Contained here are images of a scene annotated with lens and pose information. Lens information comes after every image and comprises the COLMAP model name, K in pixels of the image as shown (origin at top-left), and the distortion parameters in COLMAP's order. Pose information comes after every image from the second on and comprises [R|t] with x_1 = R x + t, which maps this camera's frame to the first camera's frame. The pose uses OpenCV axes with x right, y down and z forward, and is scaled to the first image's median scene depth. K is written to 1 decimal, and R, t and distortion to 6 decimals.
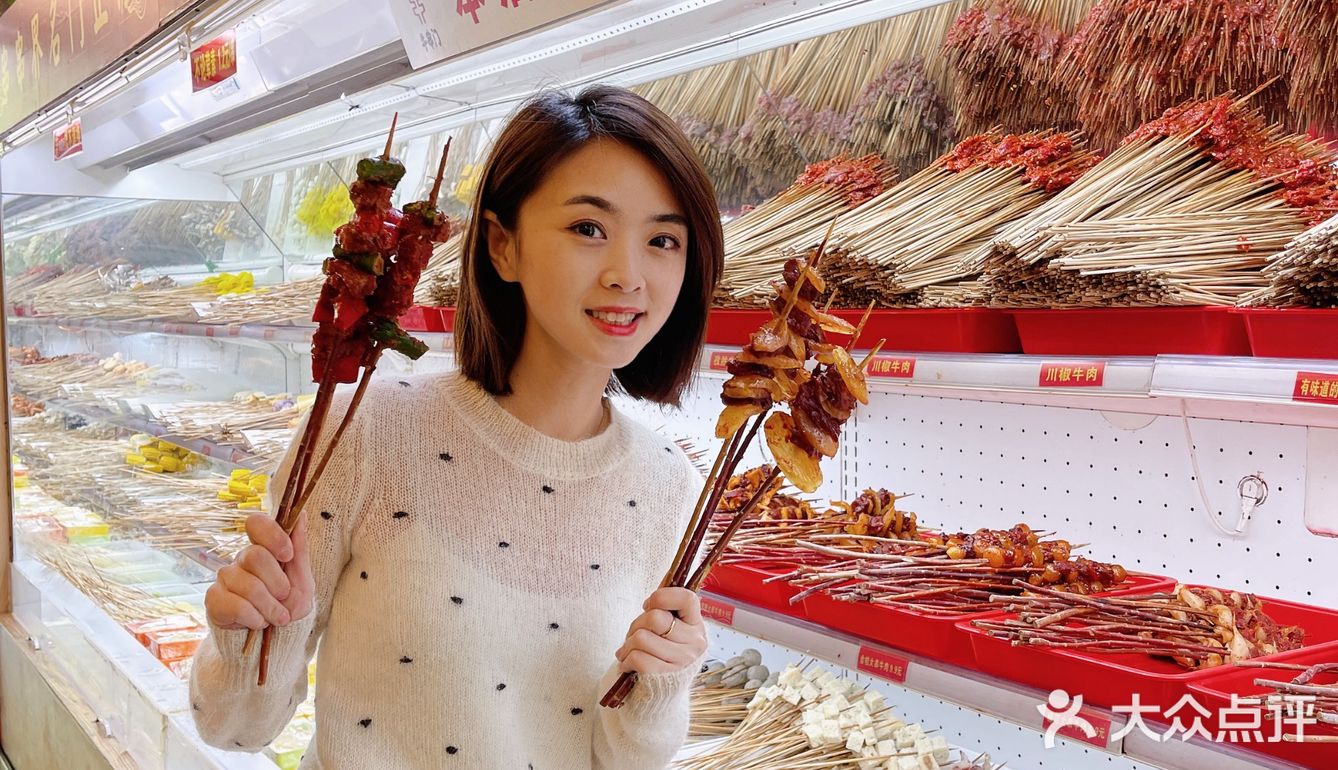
lens RADIAL K [[1342.6, 0, 669.0], [0, 1342.6, 385.0], [0, 0, 1]] dist [0.020017, -0.002954]
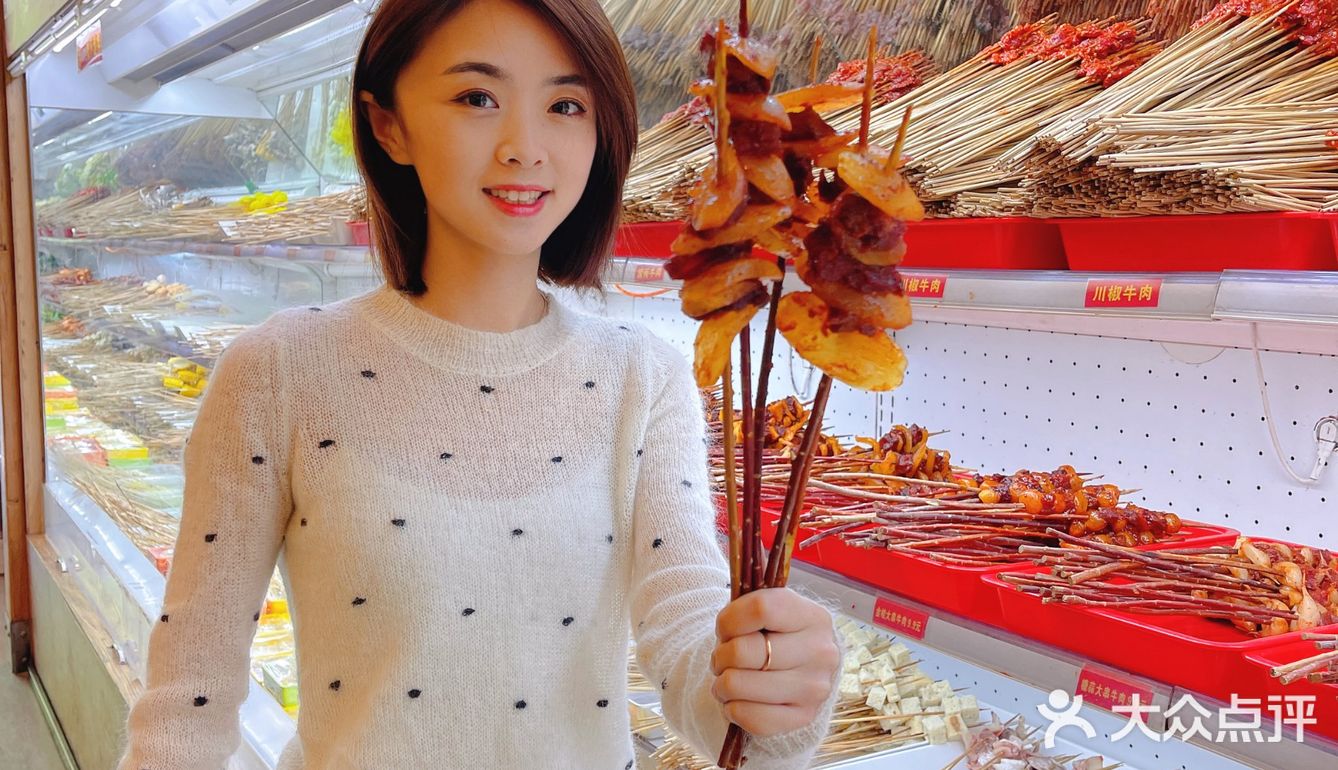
lens RADIAL K [[1347.4, 0, 668.2], [0, 1347.4, 388.3], [0, 0, 1]] dist [0.004116, 0.039039]
pose [[0.998667, 0.018680, -0.048109, 0.037533], [-0.016254, 0.998600, 0.050341, 0.010287], [0.048982, -0.049491, 0.997573, 0.088061]]
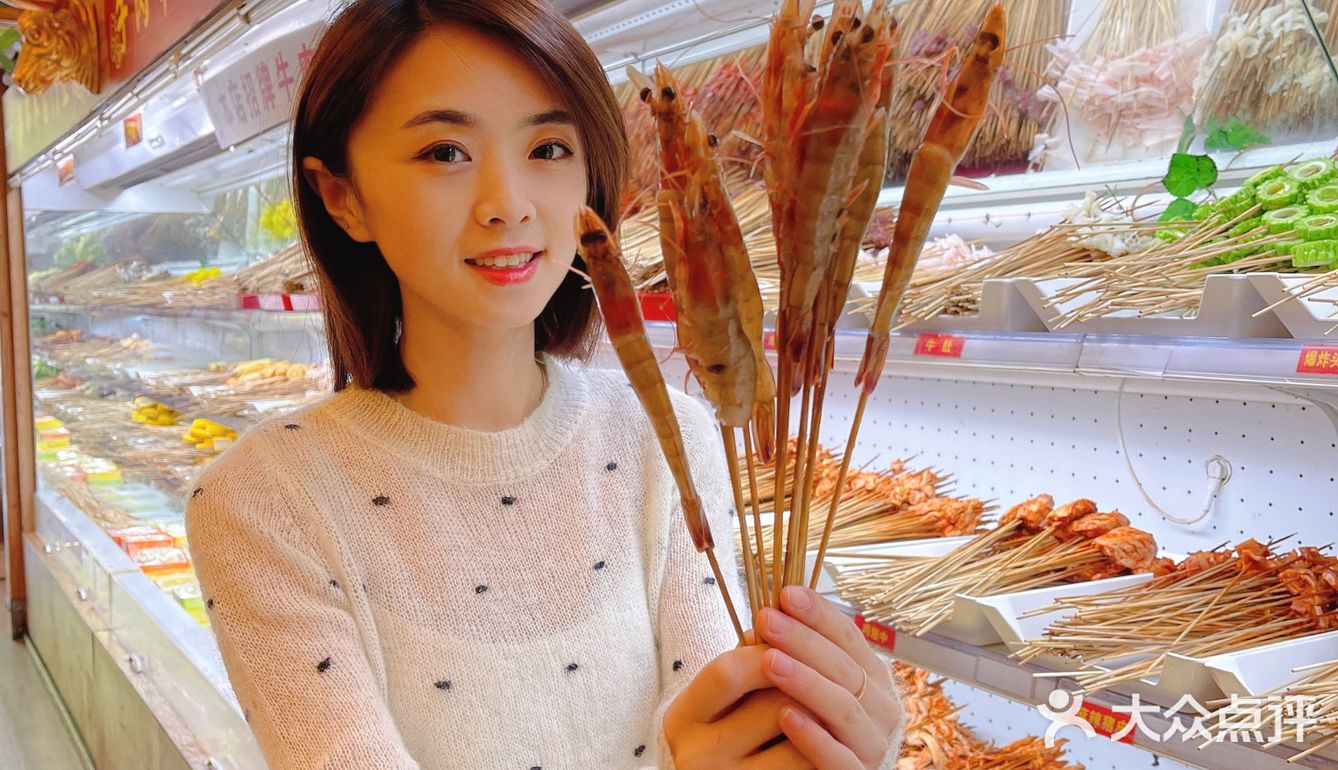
lens RADIAL K [[1342.6, 0, 669.0], [0, 1342.6, 385.0], [0, 0, 1]] dist [0.020017, -0.002954]
pose [[0.998604, -0.002403, -0.052767, 0.447872], [0.002959, 0.999941, 0.010469, 0.036257], [0.052739, -0.010611, 0.998552, -0.618895]]
